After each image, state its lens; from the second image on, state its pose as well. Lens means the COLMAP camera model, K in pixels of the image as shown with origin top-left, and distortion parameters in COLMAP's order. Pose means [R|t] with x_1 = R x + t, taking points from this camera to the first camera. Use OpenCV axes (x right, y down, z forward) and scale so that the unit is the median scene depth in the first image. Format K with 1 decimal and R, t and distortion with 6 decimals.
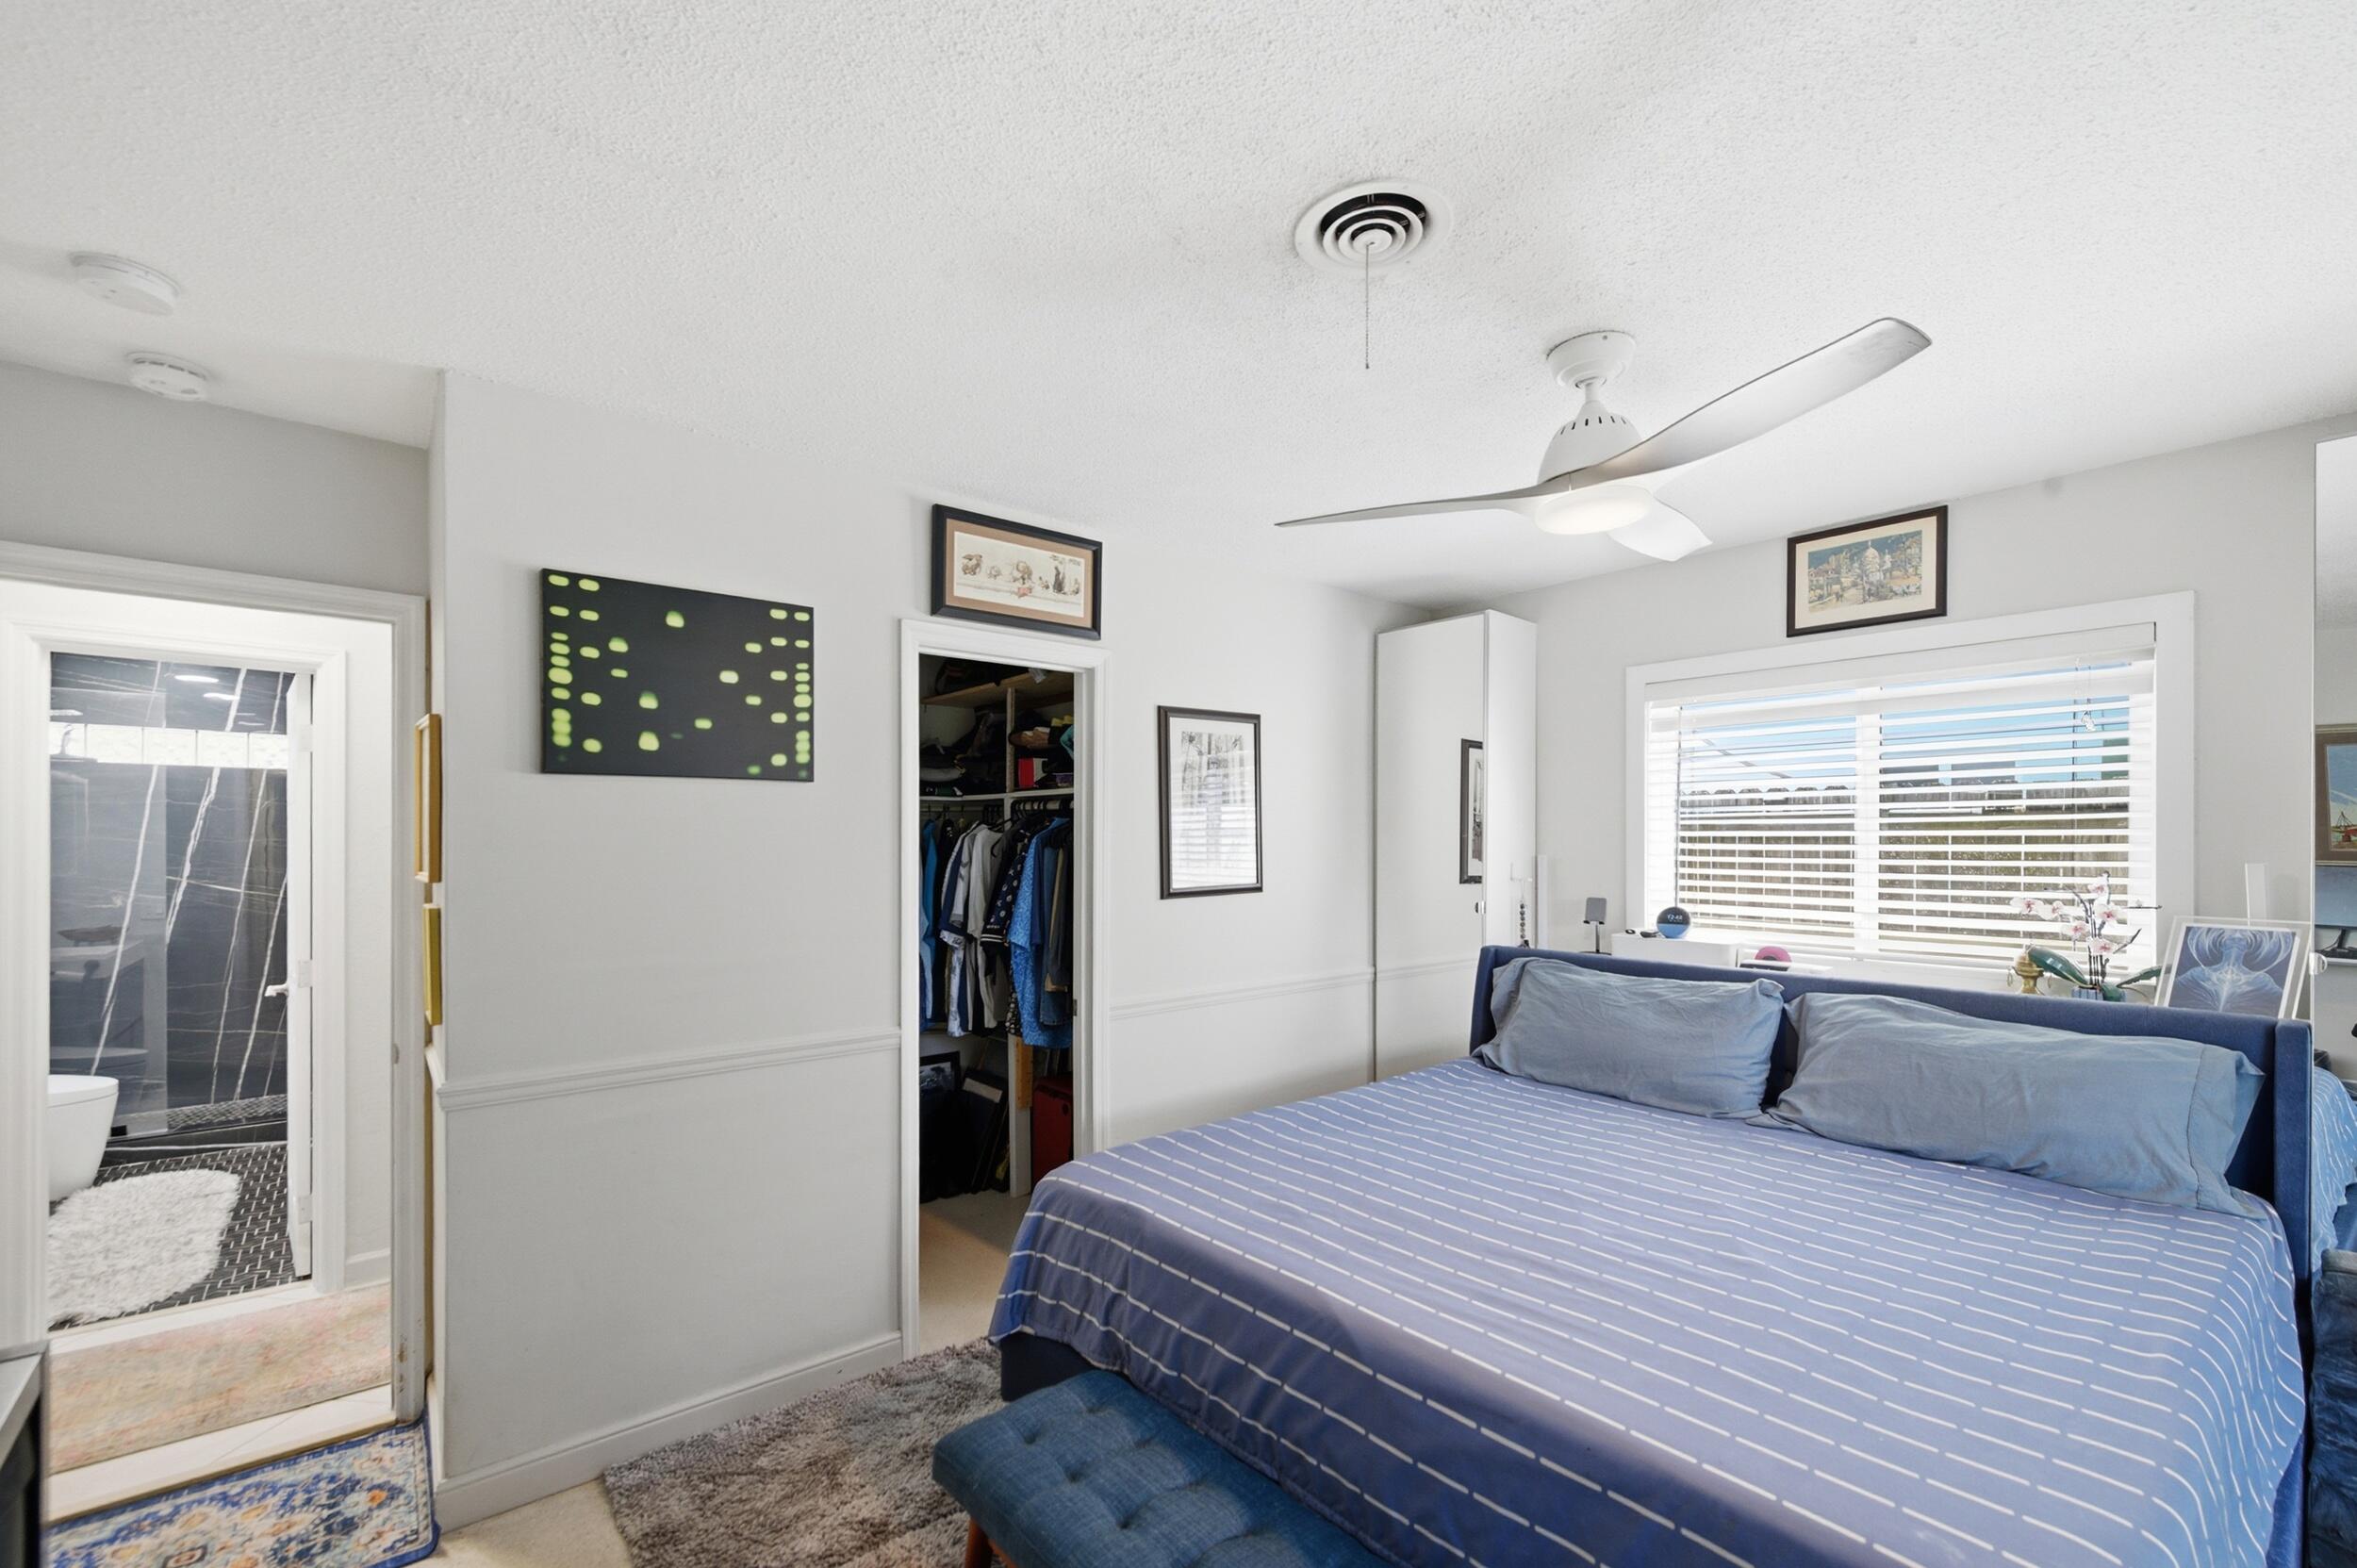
lens RADIAL K [[982.2, 0, 1175.6], [0, 982.2, 843.4], [0, 0, 1]] dist [-0.001219, -0.000121]
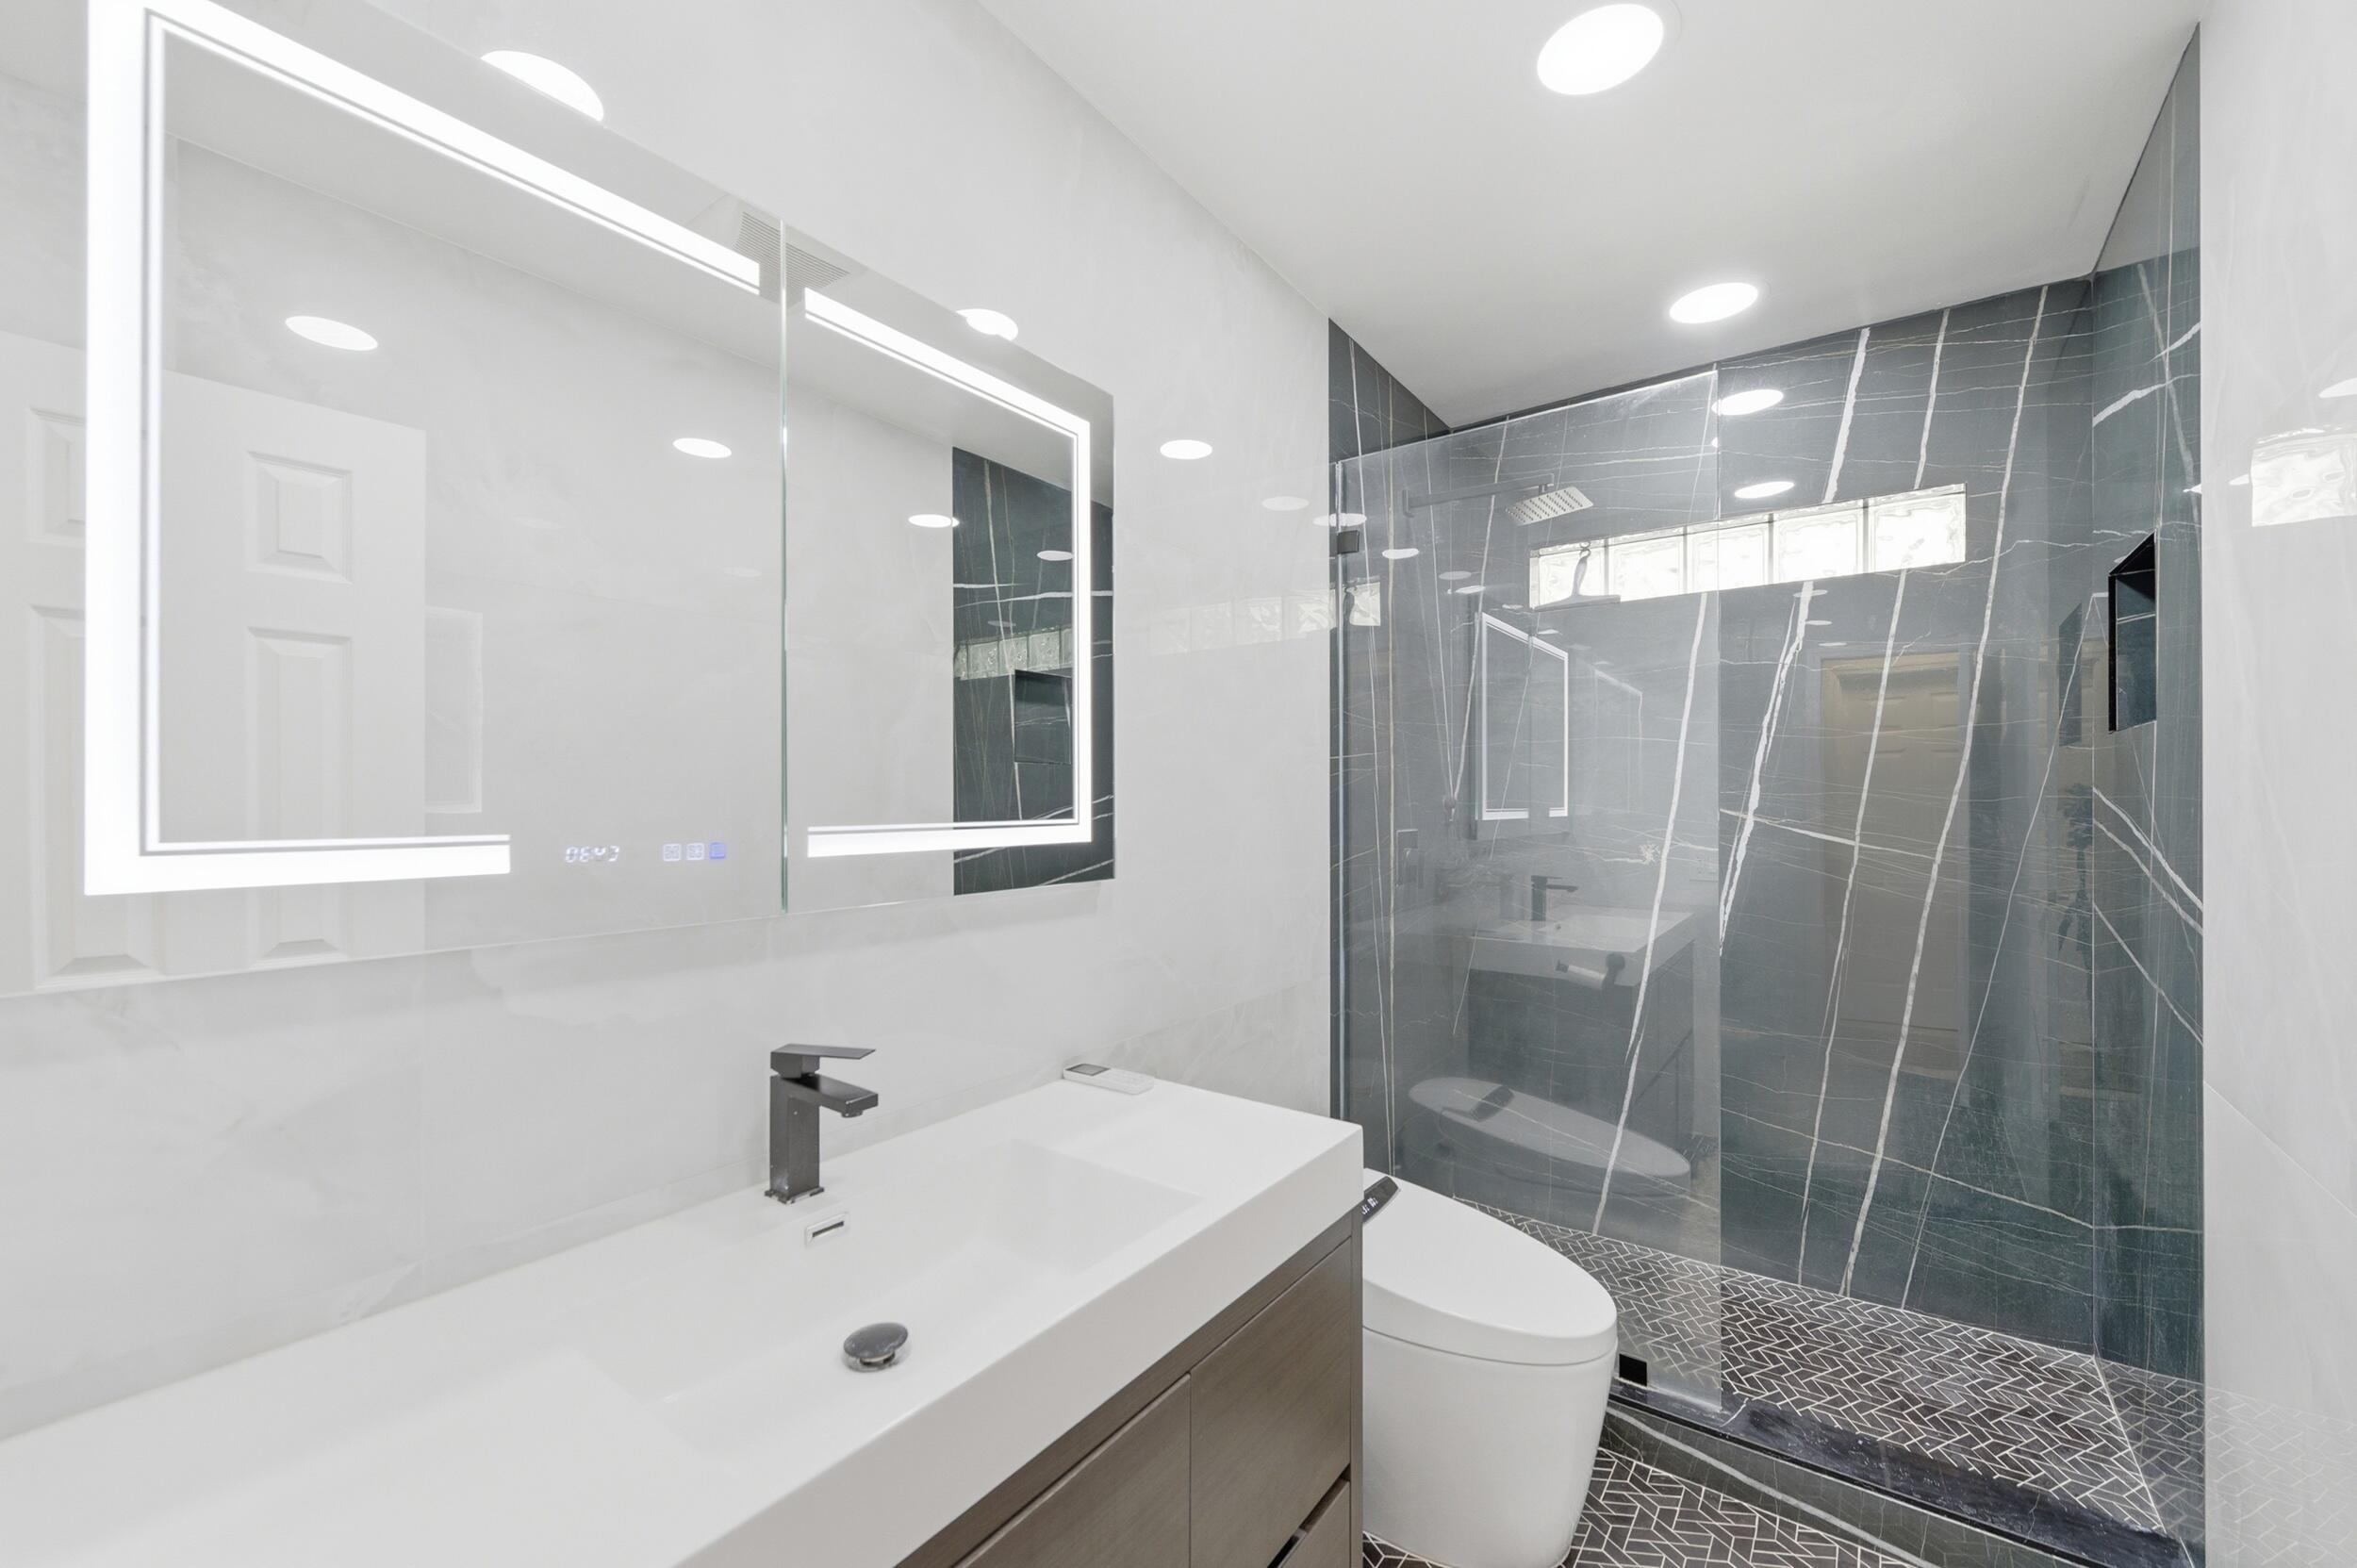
lens RADIAL K [[954.4, 0, 1149.5], [0, 954.4, 800.5], [0, 0, 1]] dist [-0.002297, -0.000252]
pose [[0.229086, 0.002971, -0.973402, -0.616758], [-0.000515, 0.999996, 0.002931, 0.028002], [0.973406, -0.000170, 0.229087, 0.599508]]
